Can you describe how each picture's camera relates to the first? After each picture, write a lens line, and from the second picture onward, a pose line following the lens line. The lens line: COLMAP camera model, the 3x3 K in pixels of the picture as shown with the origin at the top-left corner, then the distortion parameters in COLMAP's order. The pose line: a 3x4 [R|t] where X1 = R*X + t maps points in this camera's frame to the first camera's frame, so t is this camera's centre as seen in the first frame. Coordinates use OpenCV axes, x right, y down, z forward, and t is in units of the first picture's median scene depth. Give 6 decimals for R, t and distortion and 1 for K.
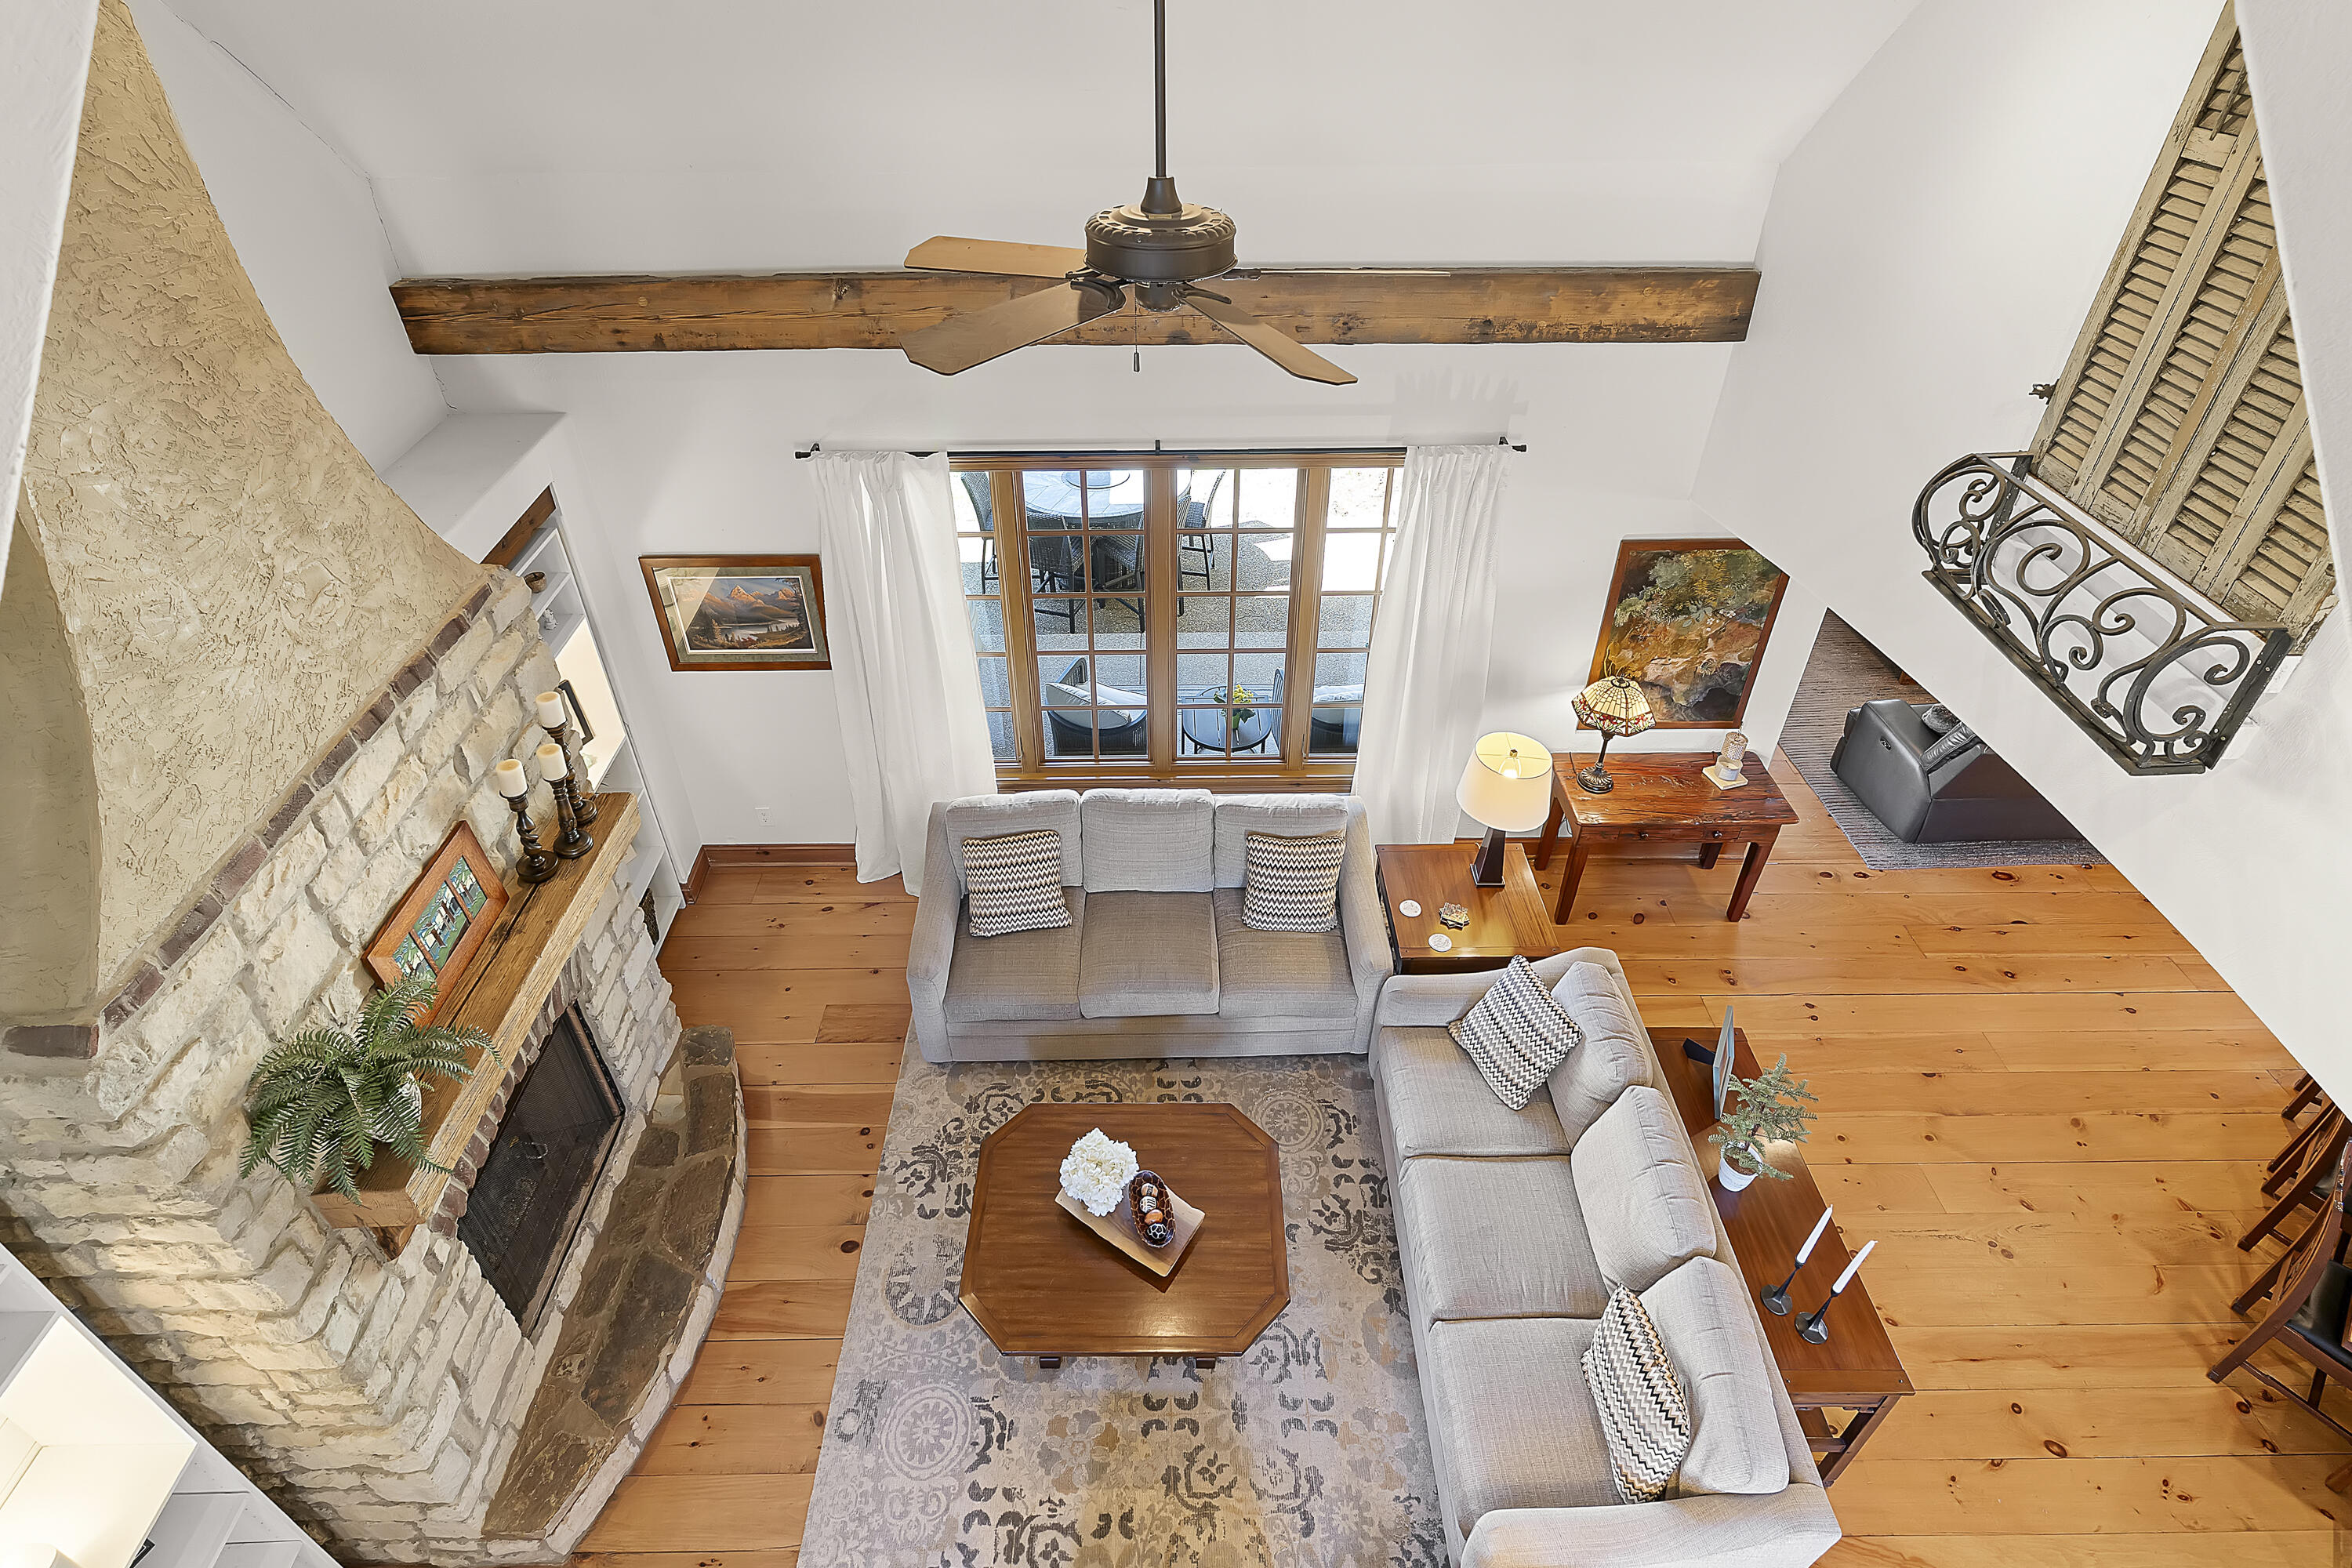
lens RADIAL K [[1177.3, 0, 1176.0], [0, 1177.3, 784.0], [0, 0, 1]] dist [0.000672, 0.000099]
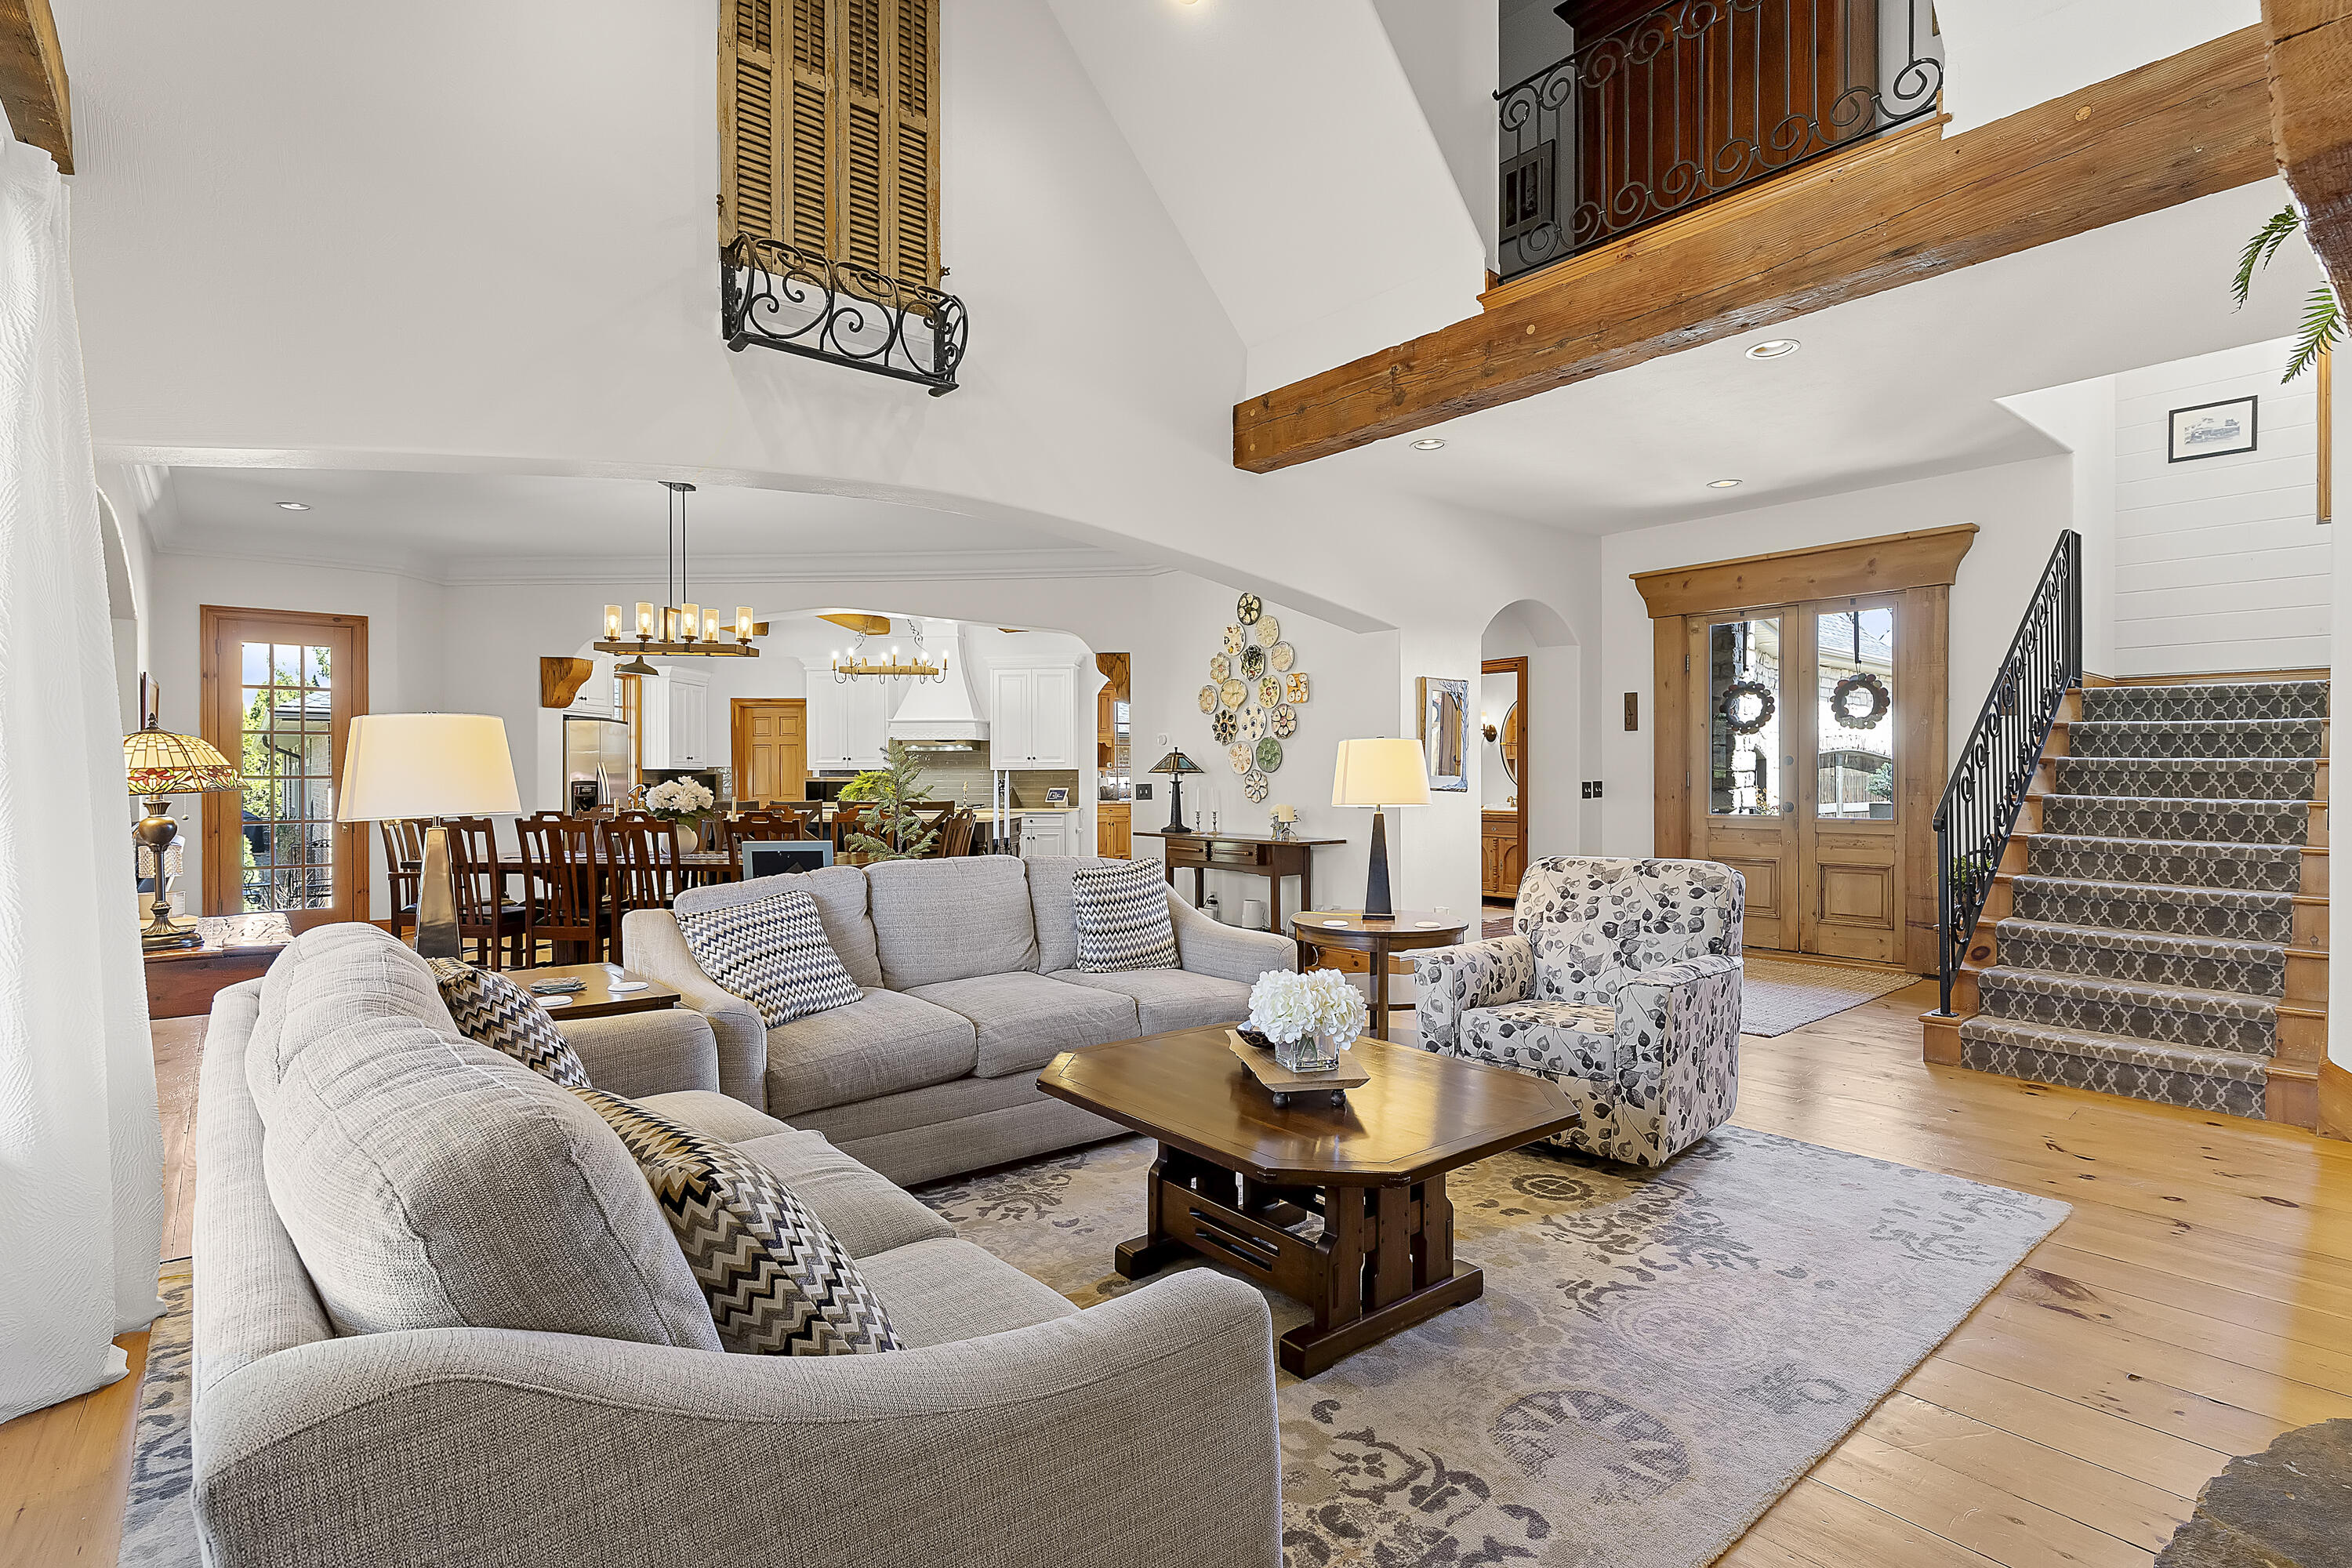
lens RADIAL K [[1117.9, 0, 1176.0], [0, 1117.9, 784.0], [0, 0, 1]] dist [0.002142, 0.000794]
pose [[-0.641426, -0.000843, 0.767184, -0.498445], [0.504228, 0.753214, 0.422402, -0.057849], [-0.578210, 0.657775, -0.482706, 1.266923]]
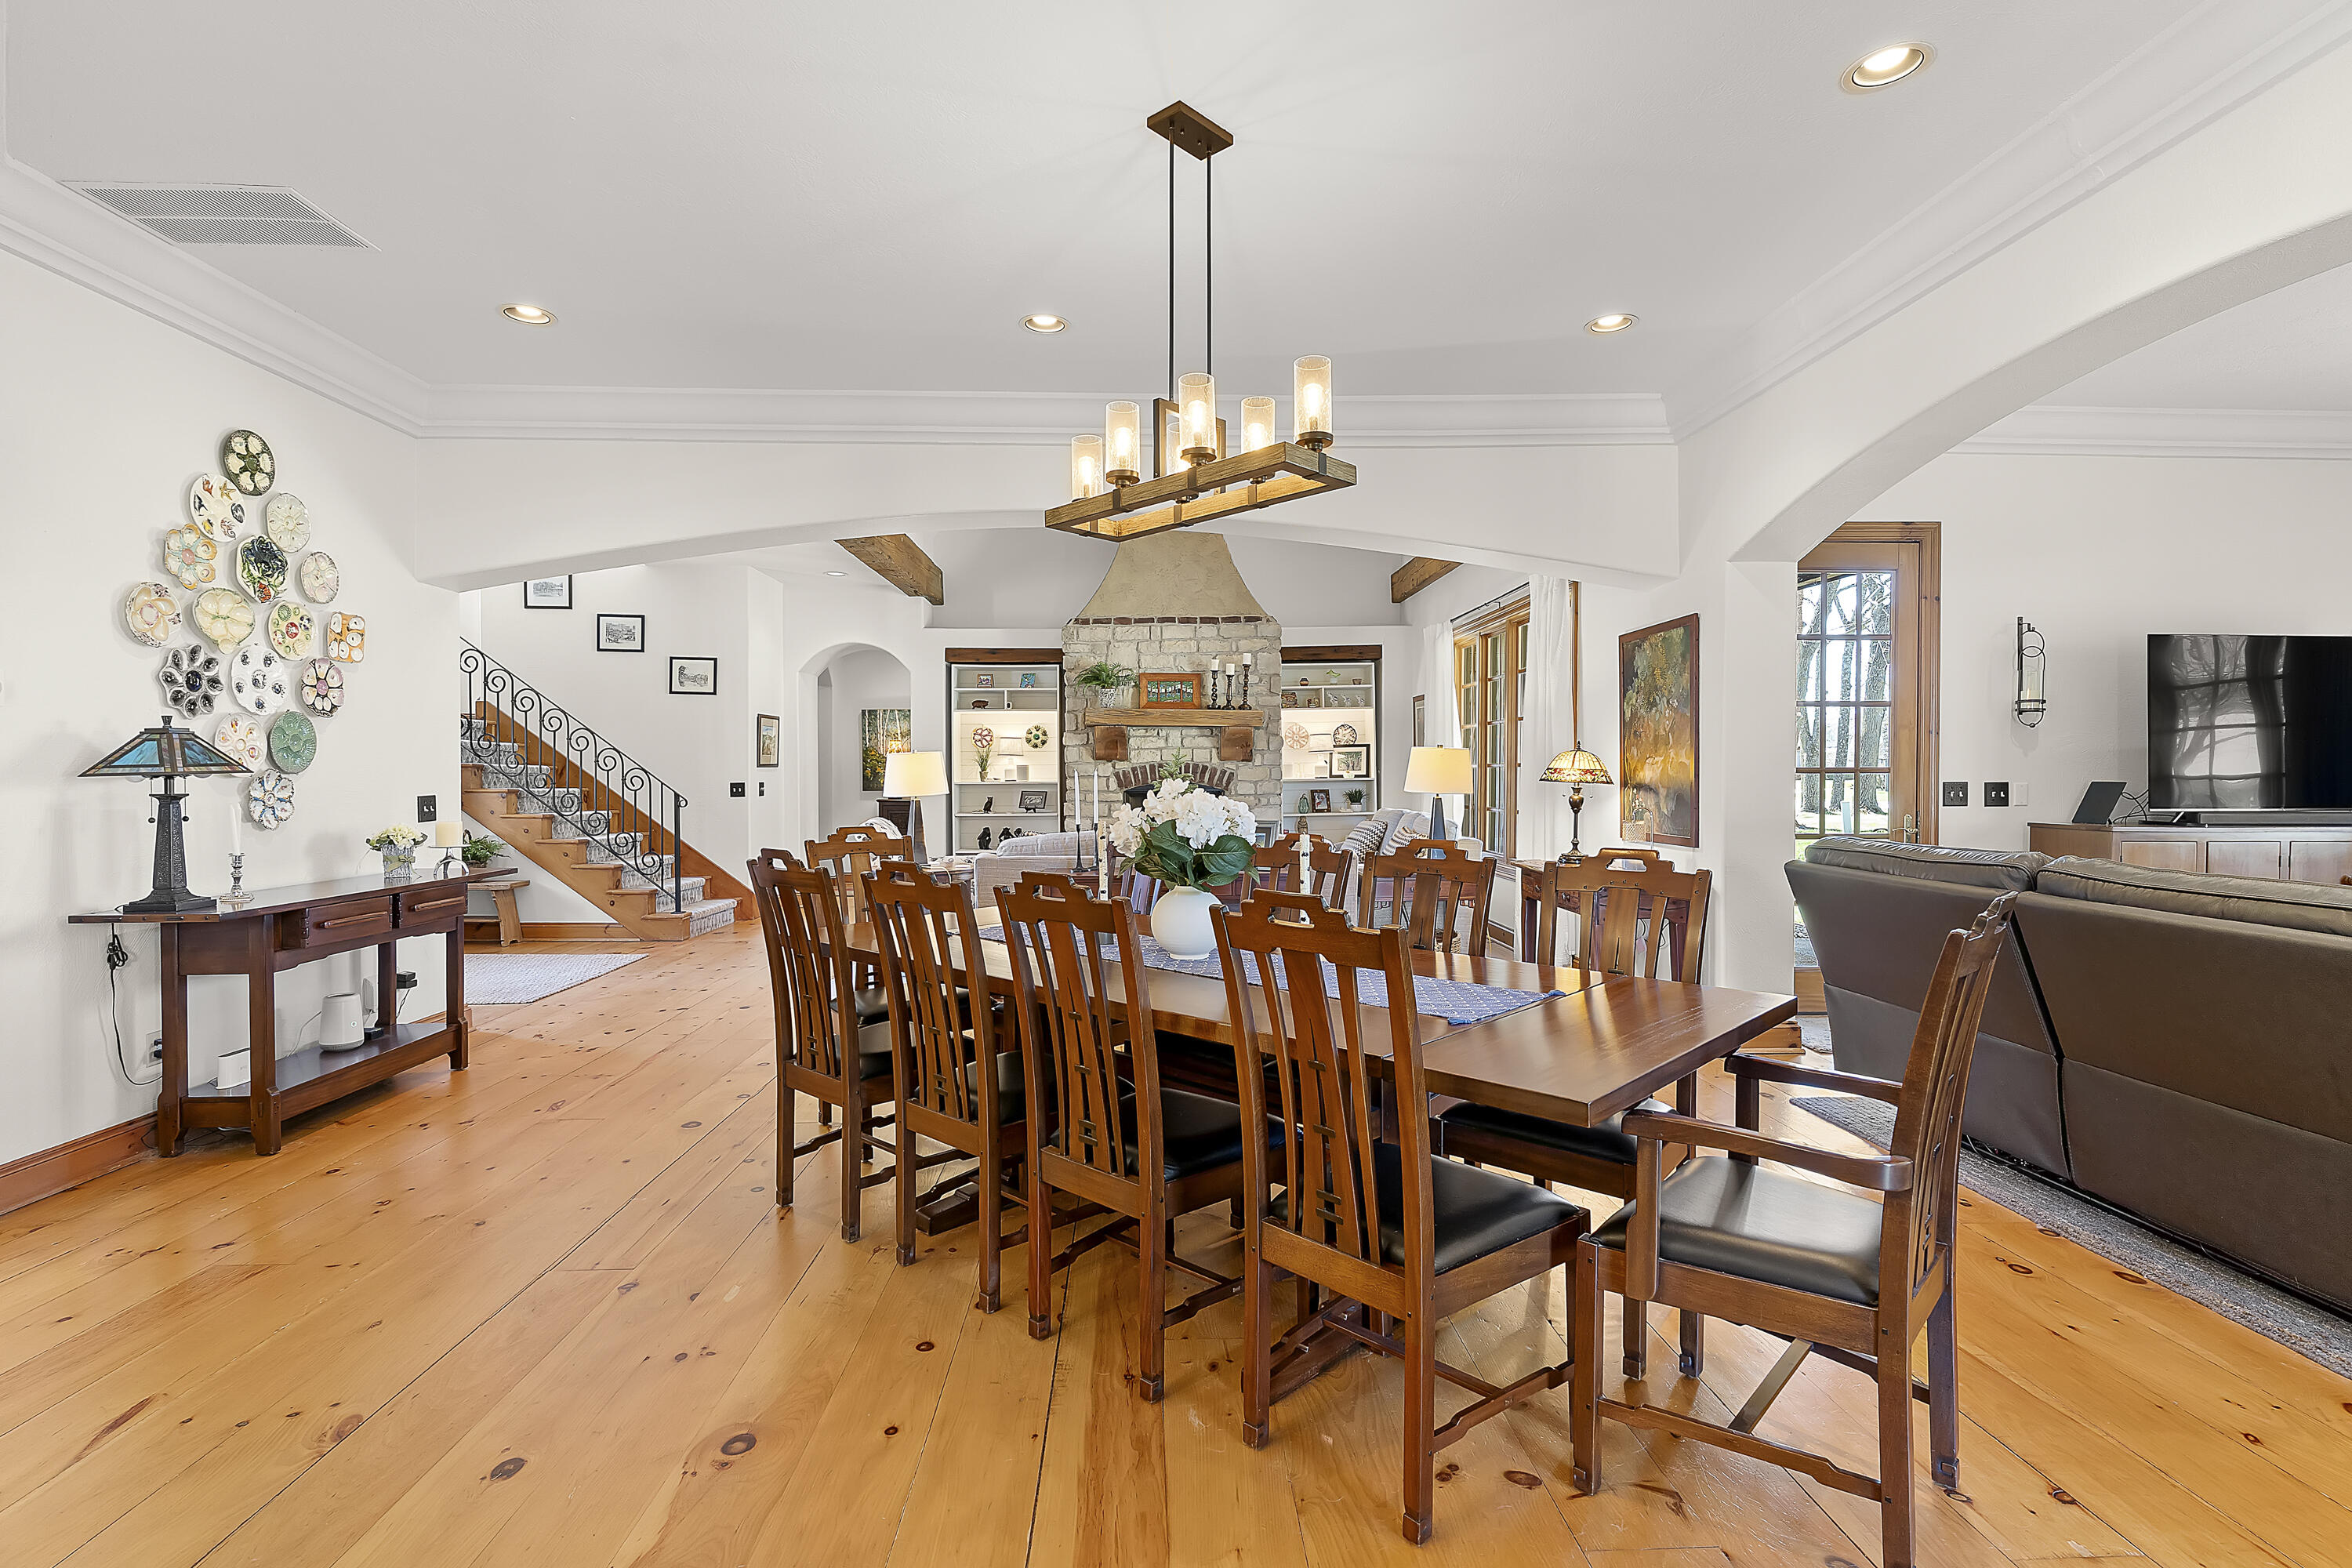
lens RADIAL K [[1117.9, 0, 1176.0], [0, 1117.9, 784.0], [0, 0, 1]] dist [0.002142, 0.000794]
pose [[0.034463, 0.010660, -0.999349, 1.853049], [-0.649386, 0.760325, -0.014284, 0.270044], [0.759677, 0.649456, 0.033125, 0.872681]]
